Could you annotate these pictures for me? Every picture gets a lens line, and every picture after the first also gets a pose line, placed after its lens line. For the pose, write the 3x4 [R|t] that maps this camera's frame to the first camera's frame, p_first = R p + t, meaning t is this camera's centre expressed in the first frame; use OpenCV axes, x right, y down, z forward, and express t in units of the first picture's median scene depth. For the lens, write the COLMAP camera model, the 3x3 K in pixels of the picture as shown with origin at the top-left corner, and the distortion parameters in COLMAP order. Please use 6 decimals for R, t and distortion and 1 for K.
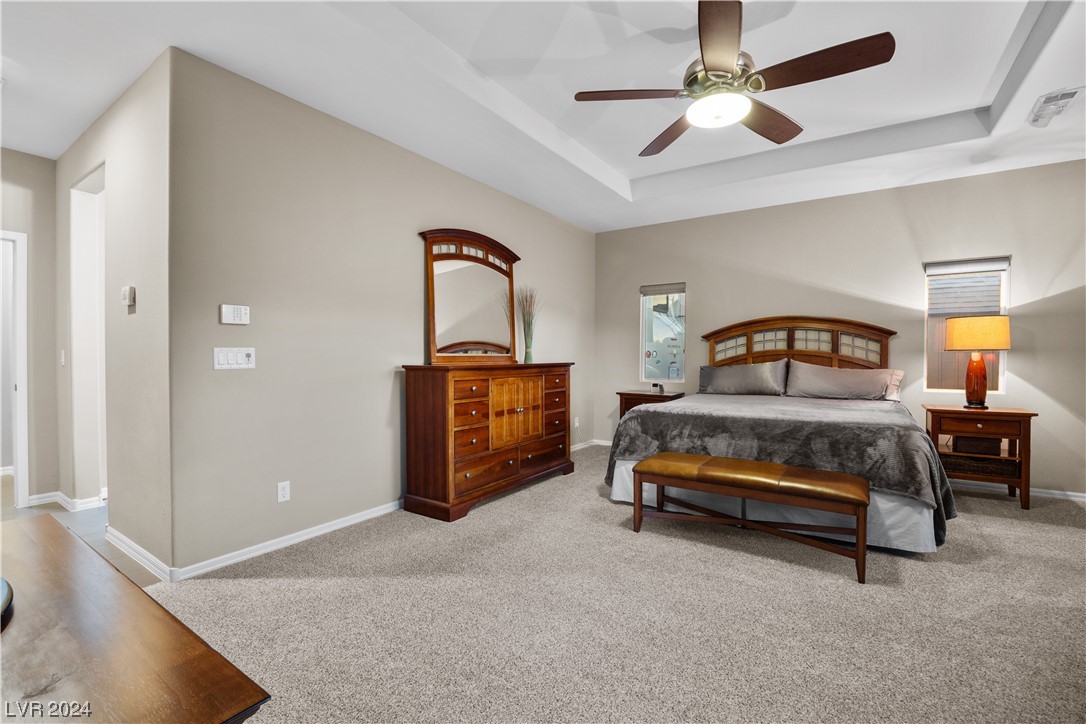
lens RADIAL K [[477.2, 0, 543.0], [0, 477.2, 362.0], [0, 0, 1]] dist [-0.017678, 0.000294]
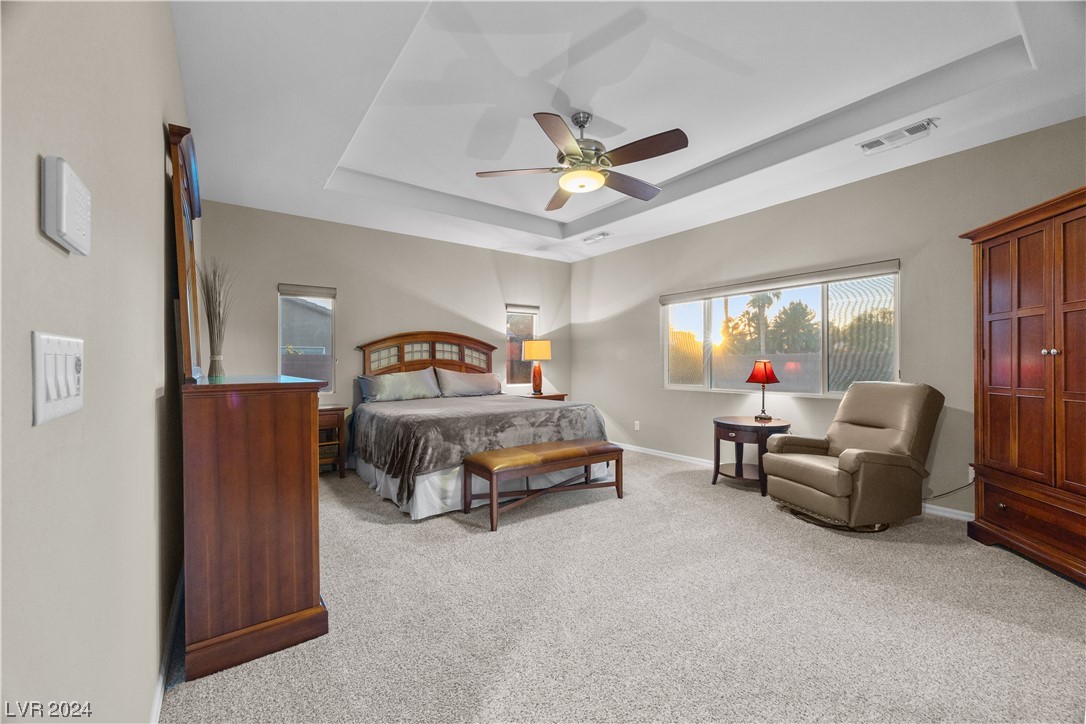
lens RADIAL K [[433.4, 0, 543.0], [0, 433.4, 362.0], [0, 0, 1]] dist [0.000615, 0.000110]
pose [[0.336925, -0.000943, 0.941531, -0.481496], [0.021348, 0.999750, -0.006638, -0.006033], [-0.941290, 0.022337, 0.336861, 0.406848]]
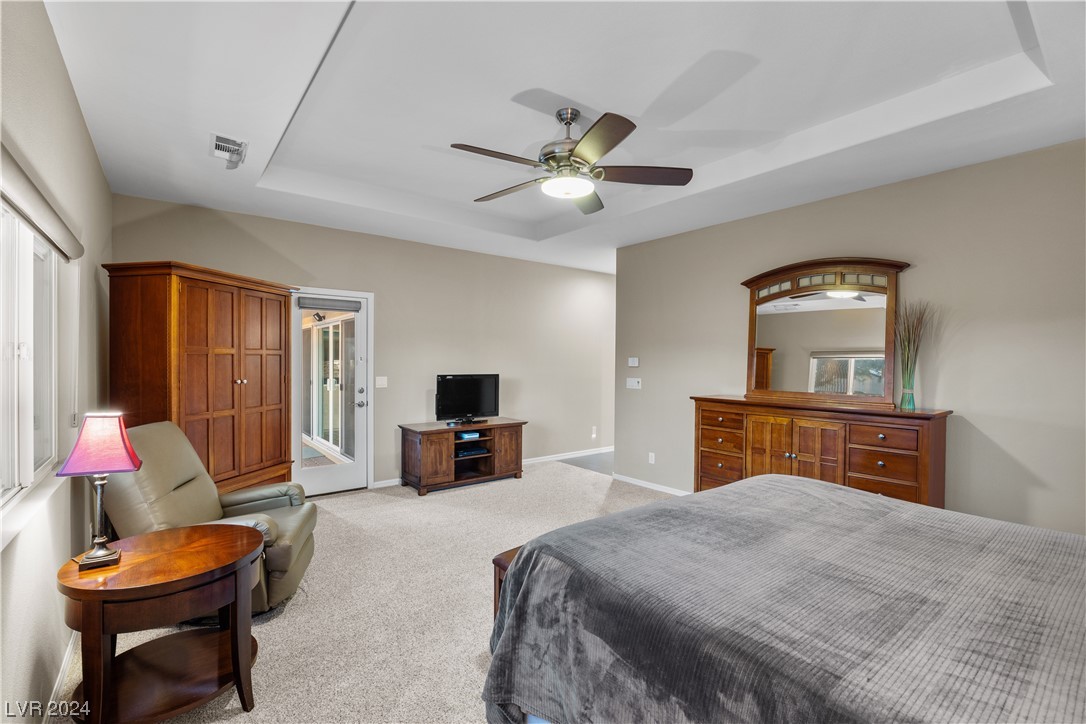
lens RADIAL K [[477.2, 0, 543.0], [0, 477.2, 362.0], [0, 0, 1]] dist [-0.017678, 0.000294]
pose [[-0.305338, -0.000948, -0.952243, 0.856238], [-0.025713, 0.999643, 0.007250, -0.062861], [0.951897, 0.026699, -0.305254, 0.749069]]
